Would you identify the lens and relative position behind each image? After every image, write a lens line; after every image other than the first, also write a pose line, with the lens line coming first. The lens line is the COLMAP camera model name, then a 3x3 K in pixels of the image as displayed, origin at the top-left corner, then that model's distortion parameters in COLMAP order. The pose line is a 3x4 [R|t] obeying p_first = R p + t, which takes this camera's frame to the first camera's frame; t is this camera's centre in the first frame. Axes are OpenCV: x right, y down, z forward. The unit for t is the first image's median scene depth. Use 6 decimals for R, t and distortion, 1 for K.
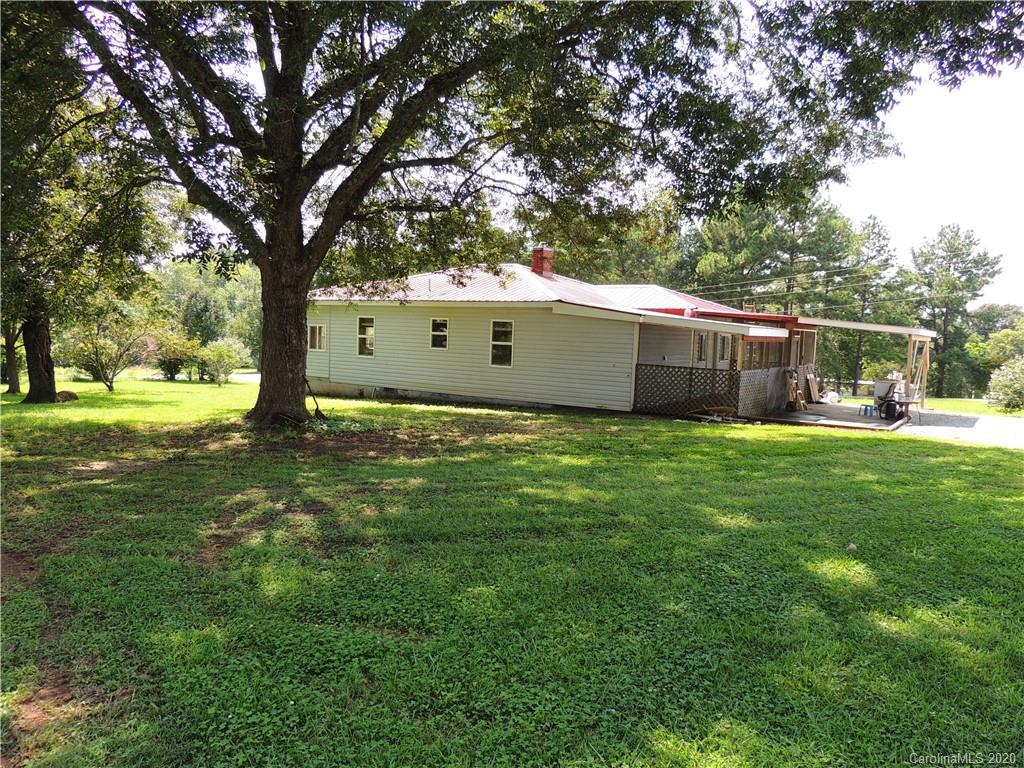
lens RADIAL K [[736.5, 0, 512.0], [0, 736.5, 384.0], [0, 0, 1]] dist [-0.013047, -0.001006]
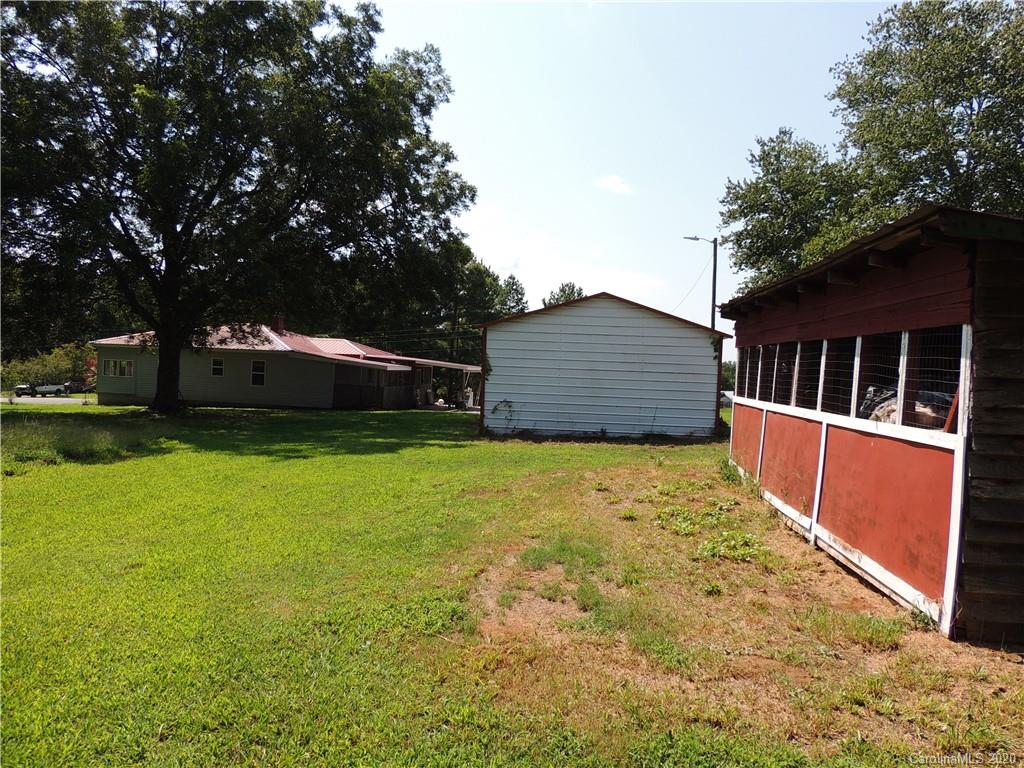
lens RADIAL K [[736.5, 0, 512.0], [0, 736.5, 384.0], [0, 0, 1]] dist [-0.013047, -0.001006]
pose [[0.919774, -0.006071, 0.392403, -0.144124], [0.020256, 0.999282, -0.032021, 0.039990], [-0.391926, 0.037400, 0.919236, -0.864838]]
